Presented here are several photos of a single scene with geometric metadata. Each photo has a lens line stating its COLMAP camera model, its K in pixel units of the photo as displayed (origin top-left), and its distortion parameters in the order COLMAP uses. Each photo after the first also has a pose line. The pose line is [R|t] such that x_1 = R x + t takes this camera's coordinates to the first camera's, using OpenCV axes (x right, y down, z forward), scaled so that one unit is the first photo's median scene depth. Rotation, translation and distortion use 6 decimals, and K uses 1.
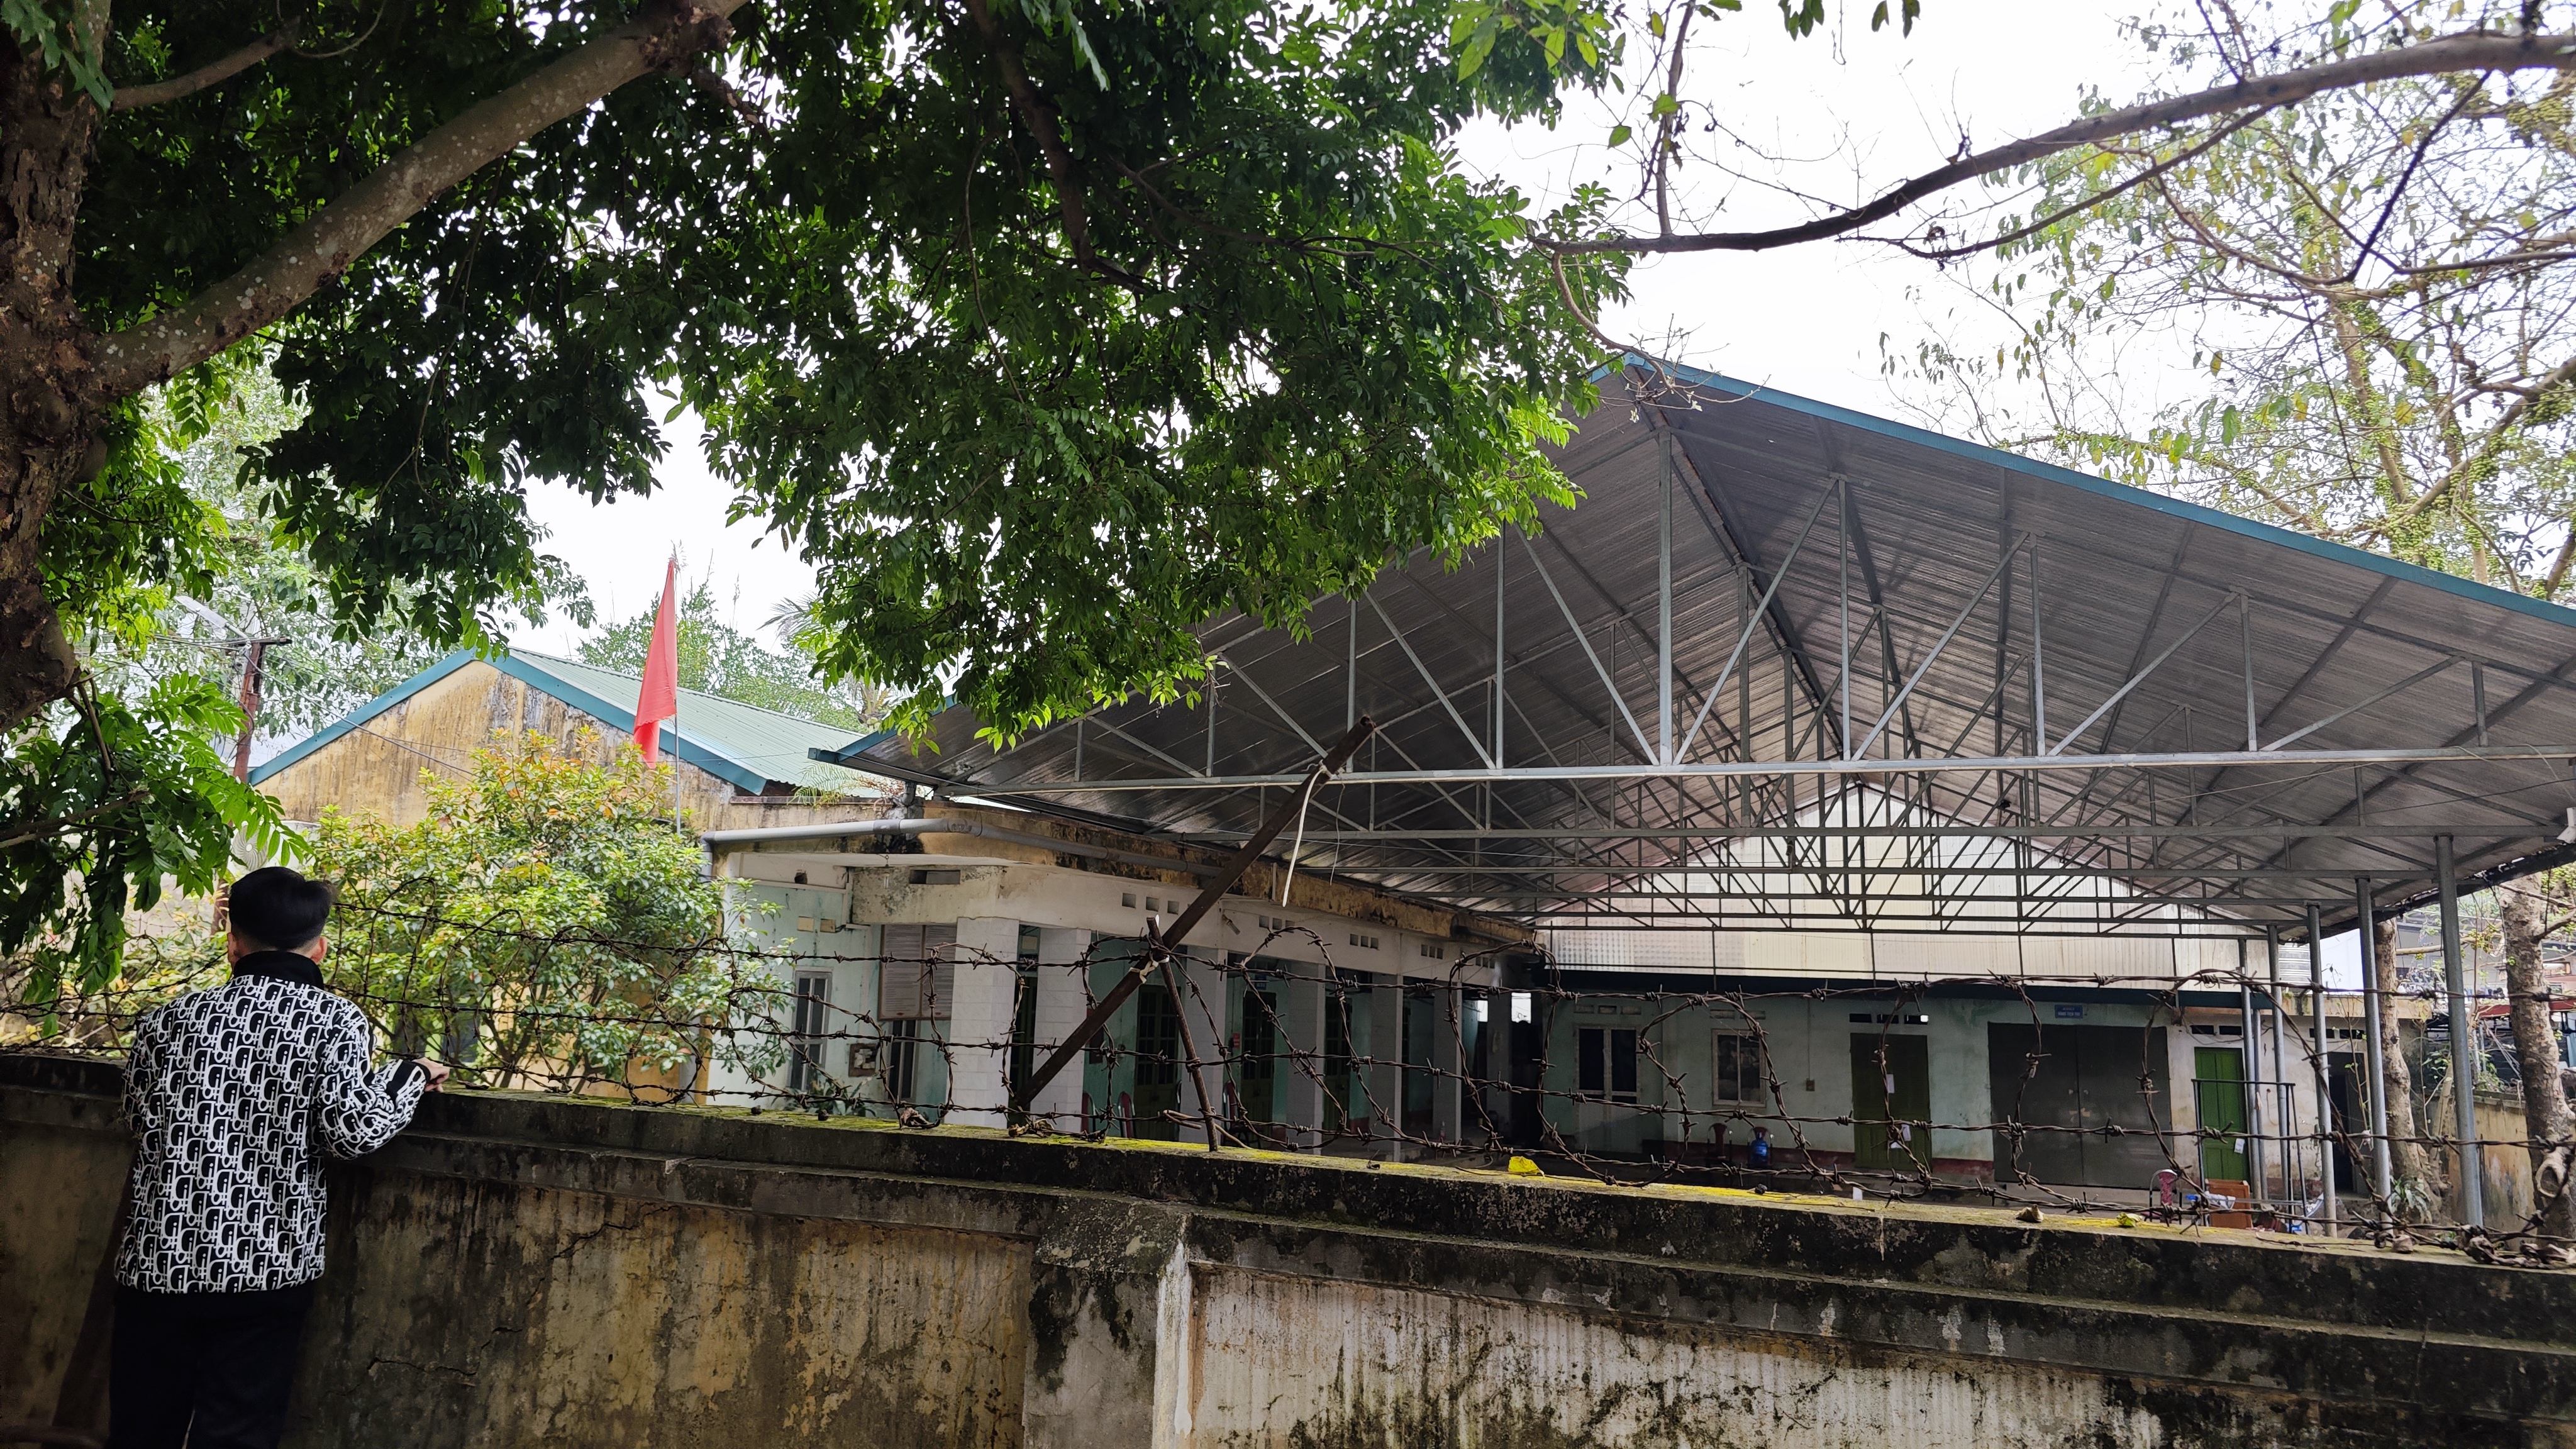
lens RADIAL K [[1738.0, 0, 1272.7], [0, 1738.0, 697.3], [0, 0, 1]] dist [0.052732, -0.057565]
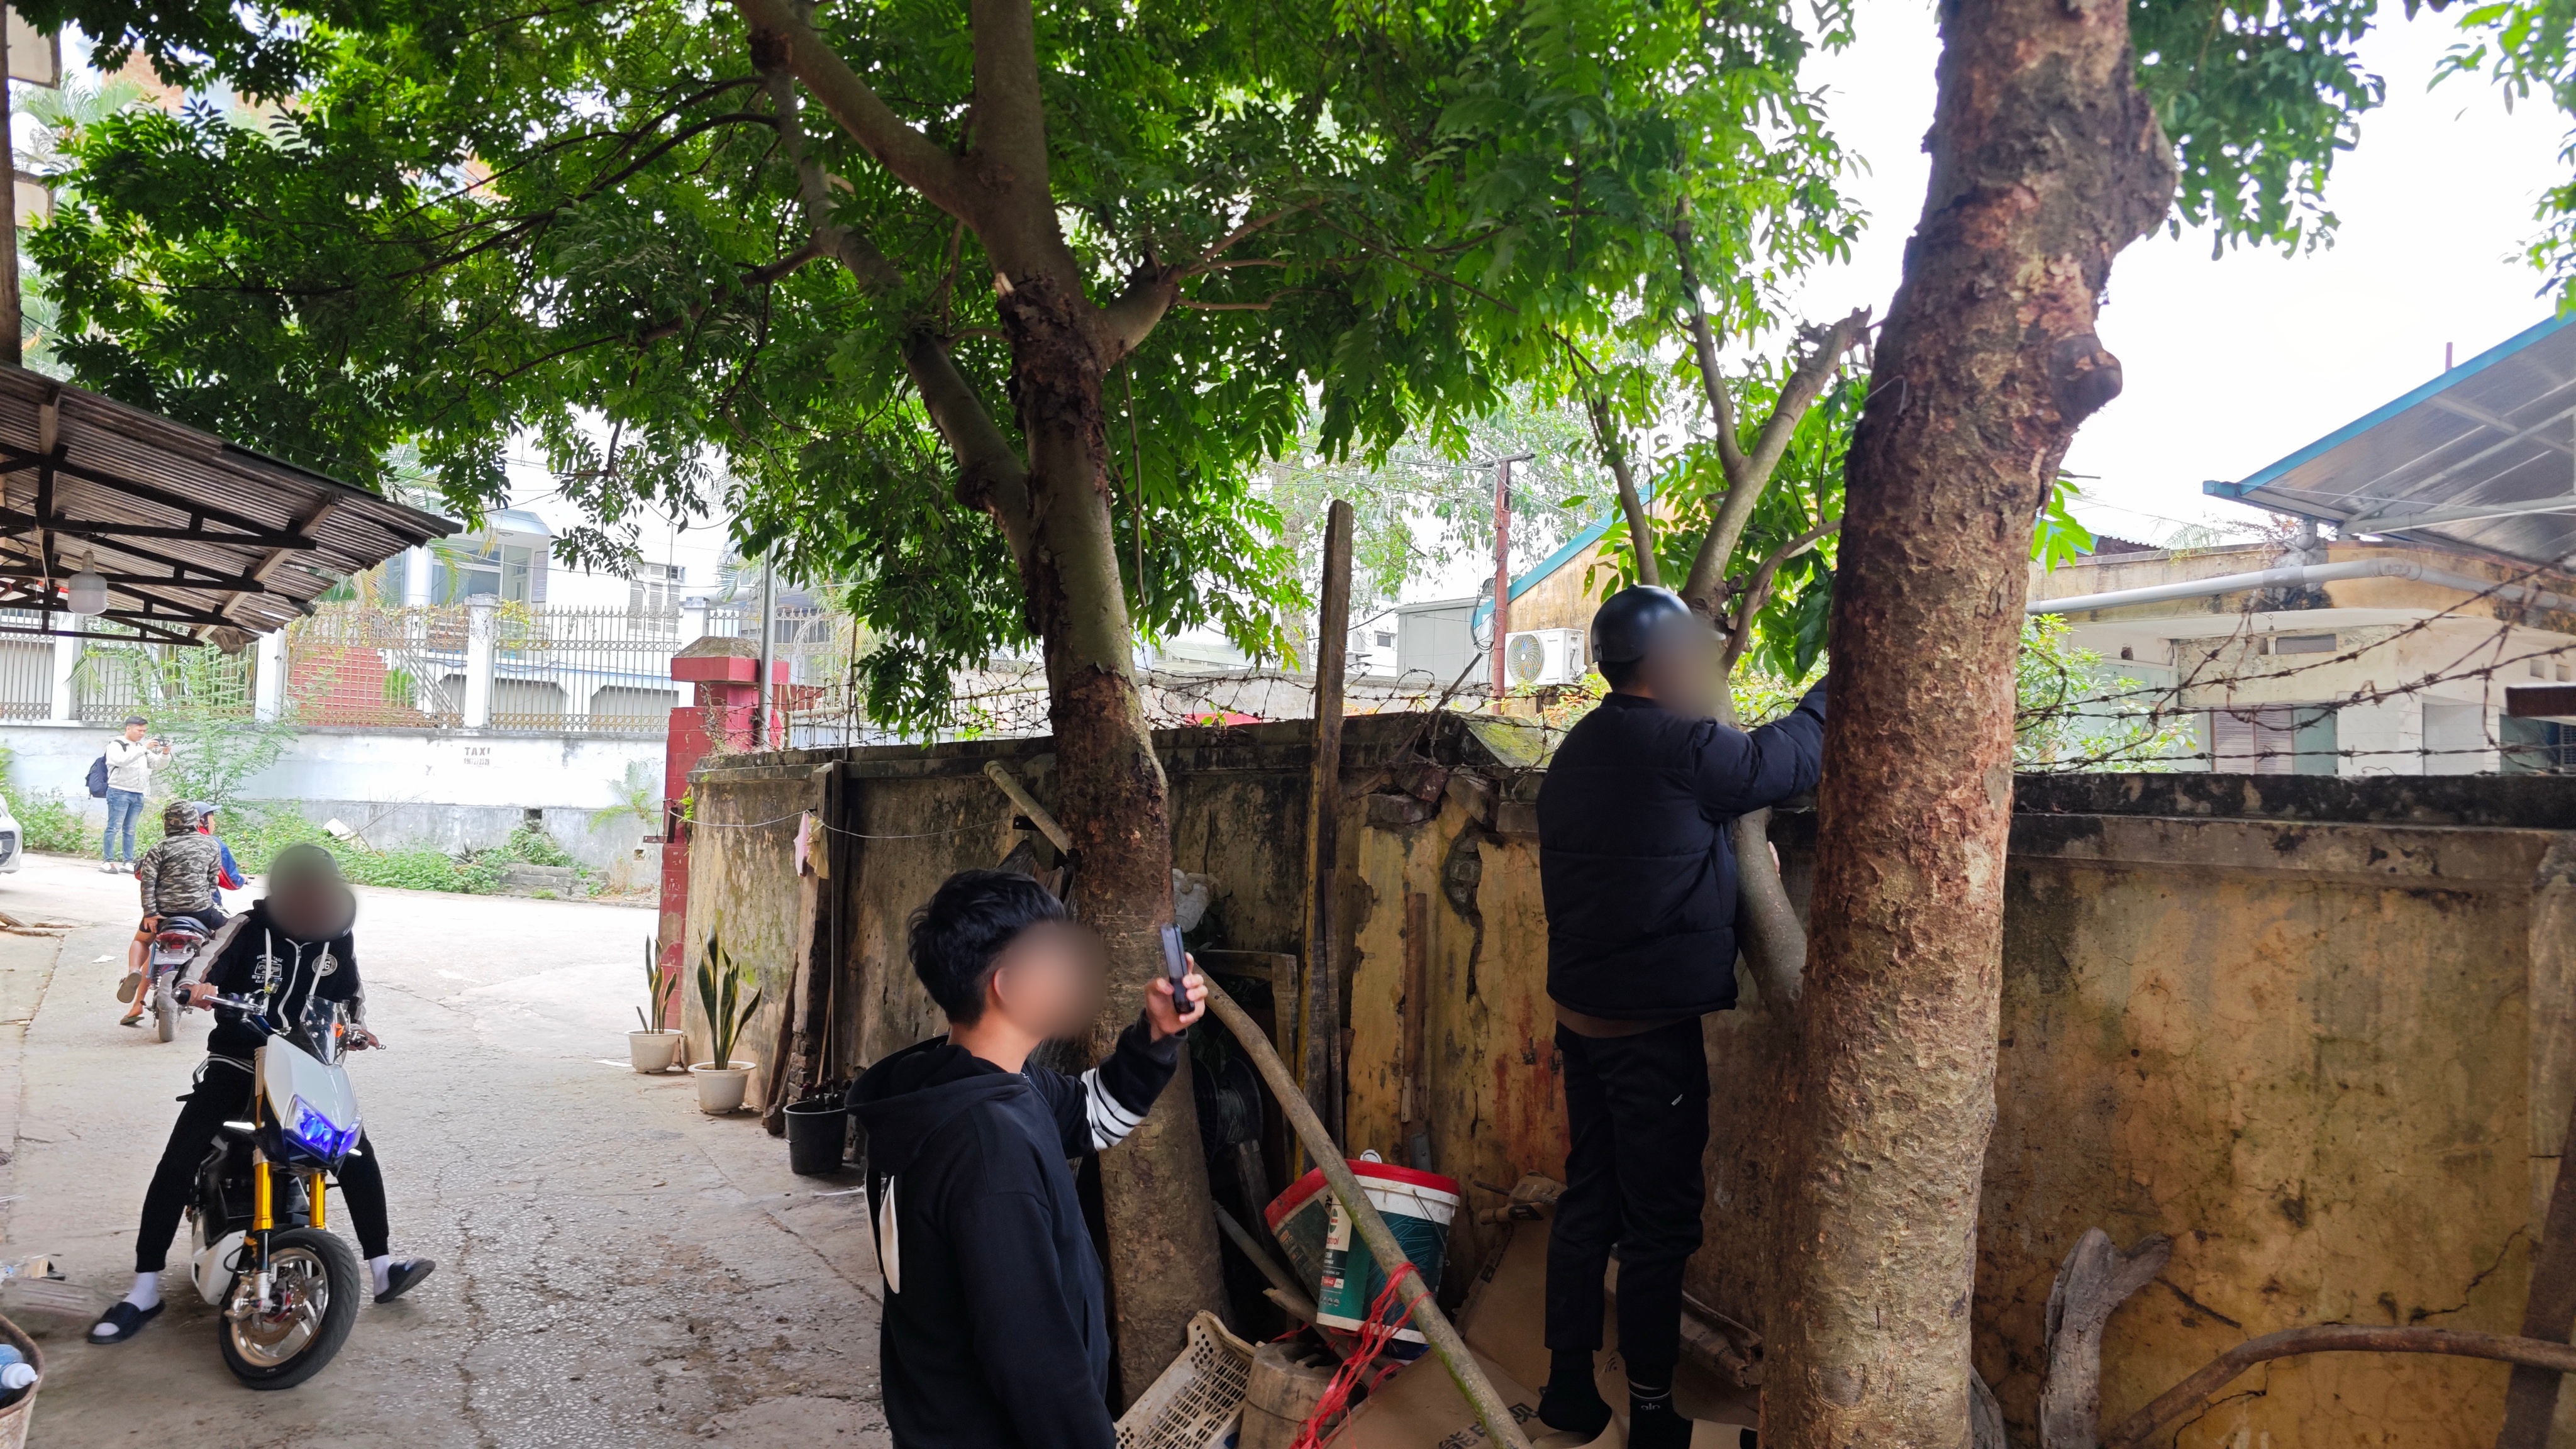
lens RADIAL K [[1738.0, 0, 1317.5], [0, 1738.0, 693.5], [0, 0, 1]] dist [0.052732, -0.057565]
pose [[0.852833, -0.045885, -0.520164, -0.573725], [0.096143, 0.992900, 0.070045, 0.088131], [0.513256, -0.109747, 0.851189, 0.233696]]
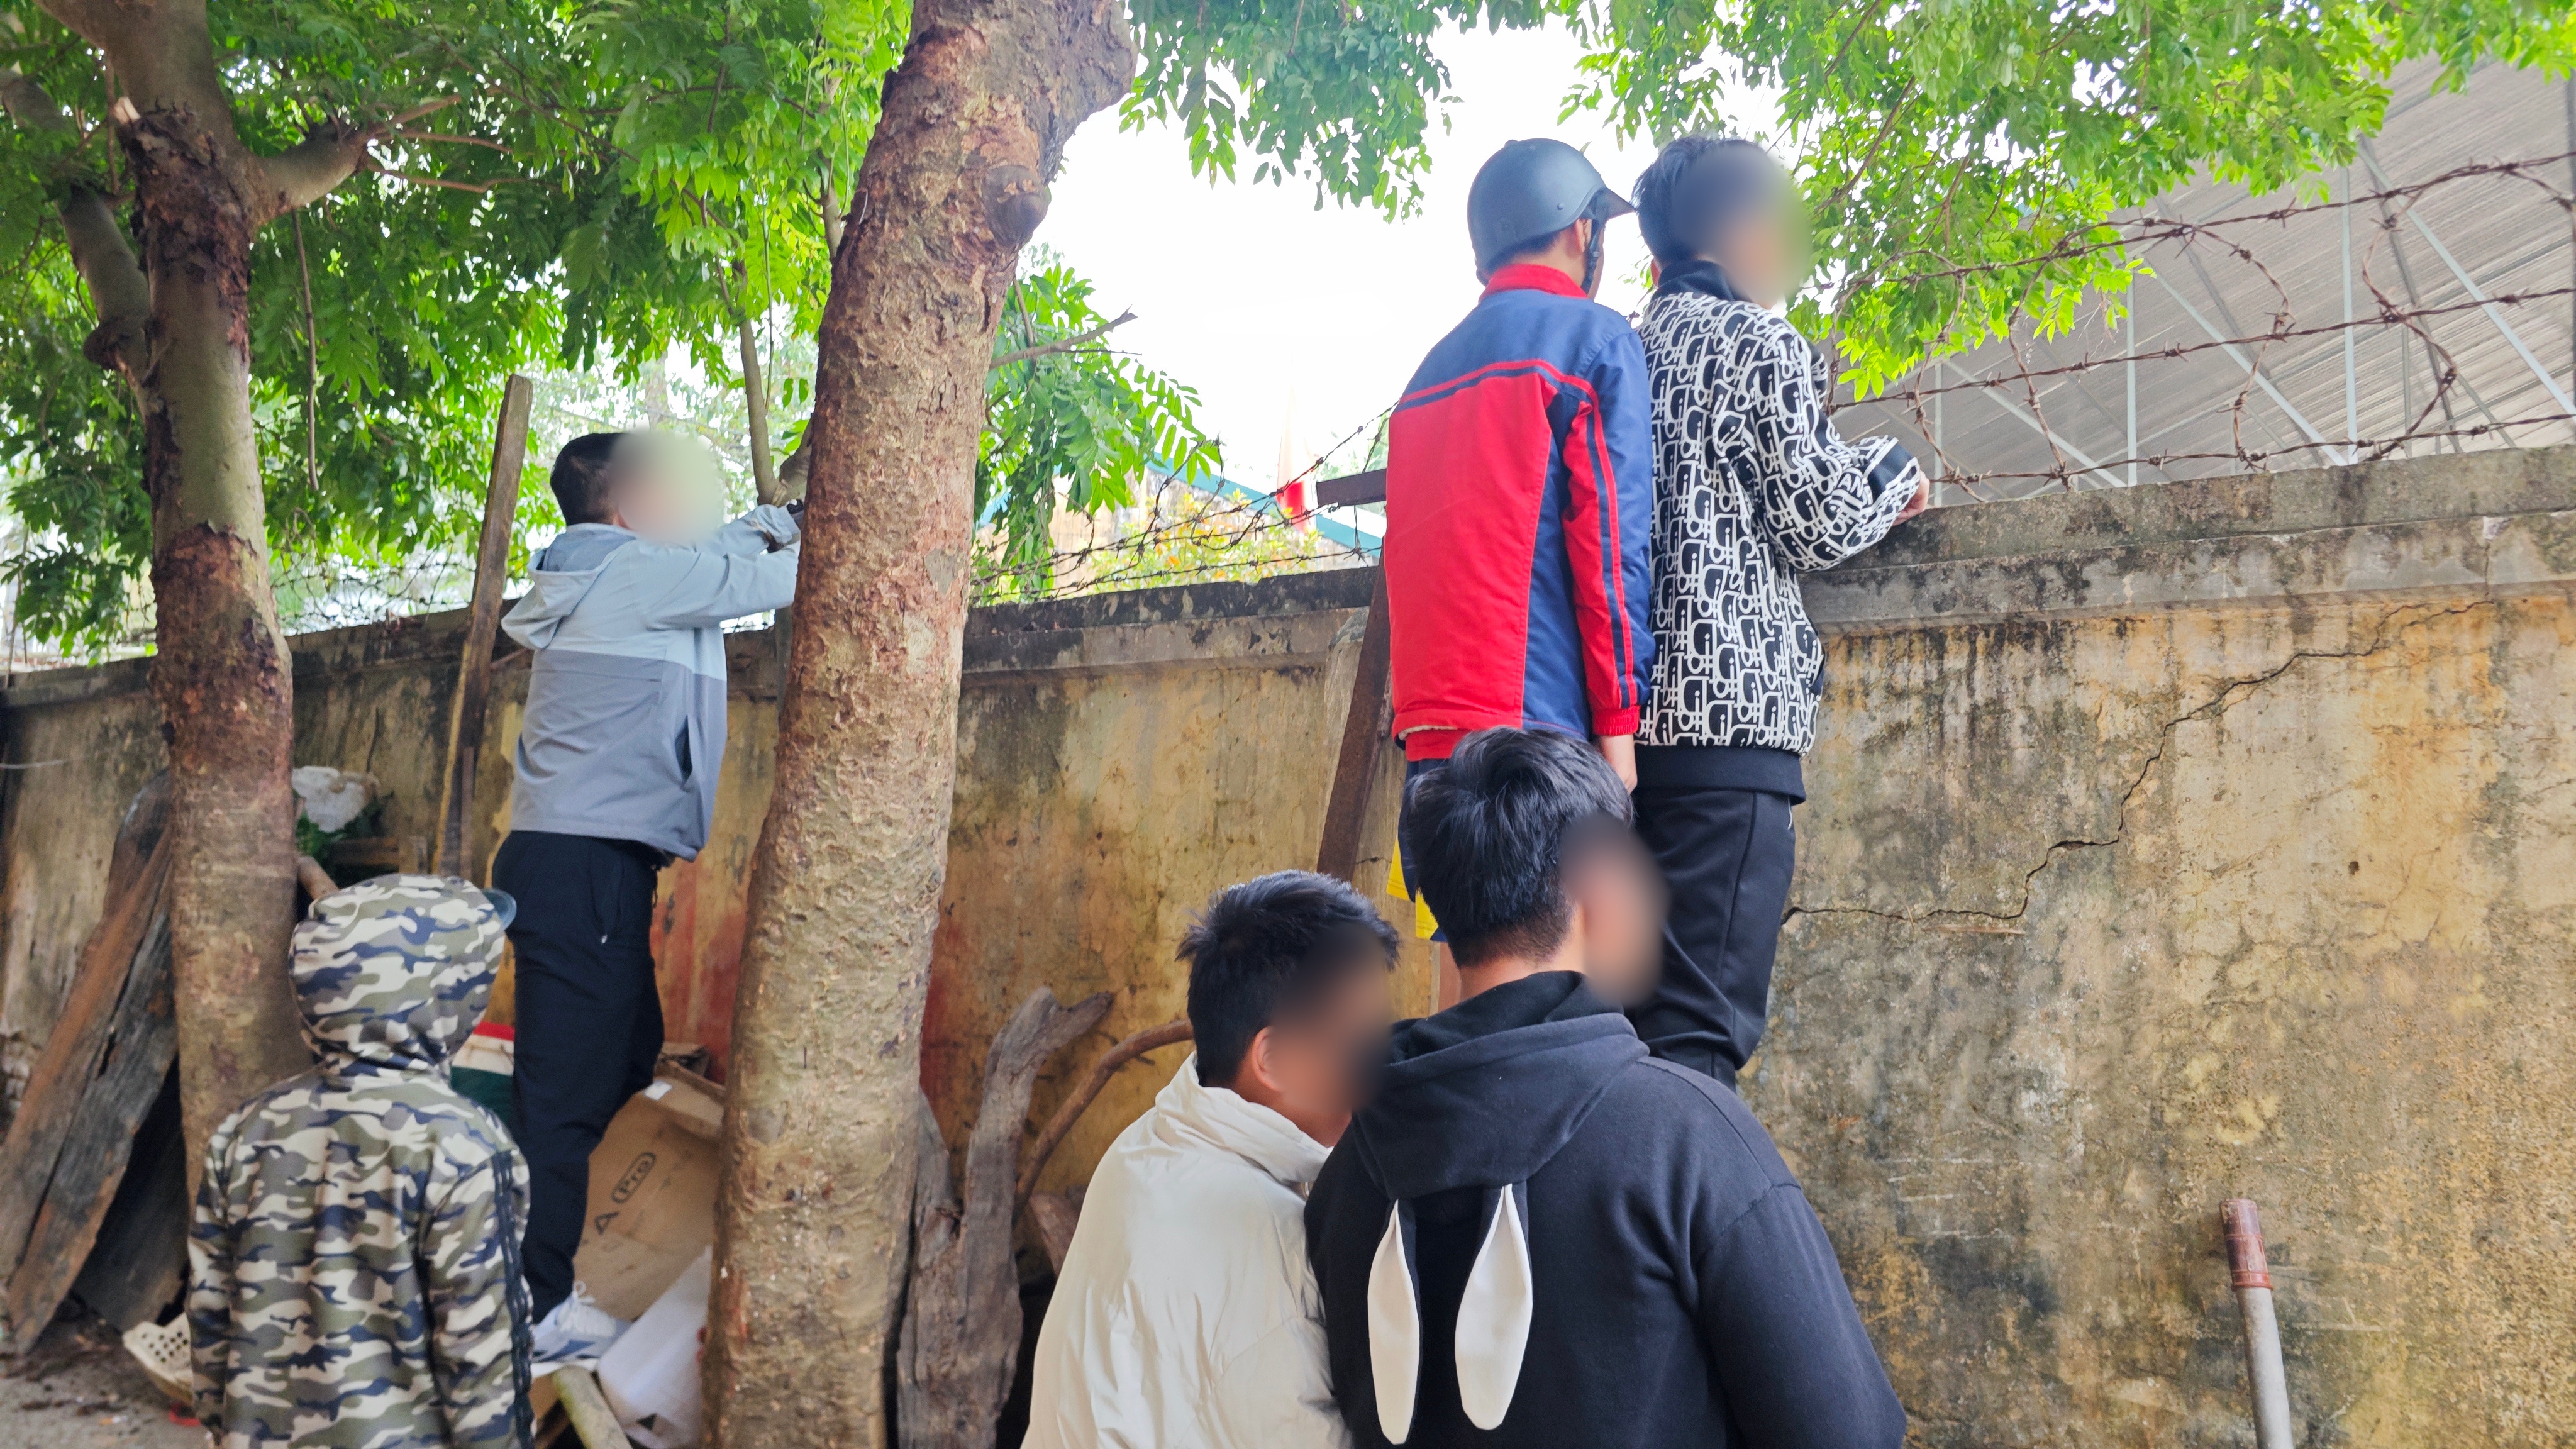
lens RADIAL K [[1738.0, 0, 1311.0], [0, 1738.0, 675.0], [0, 0, 1]] dist [0.052732, -0.057565]
pose [[0.971411, -0.028452, -0.235693, -0.407170], [0.043987, 0.997173, 0.060919, 0.185226], [0.233294, -0.069545, 0.969916, 0.252064]]
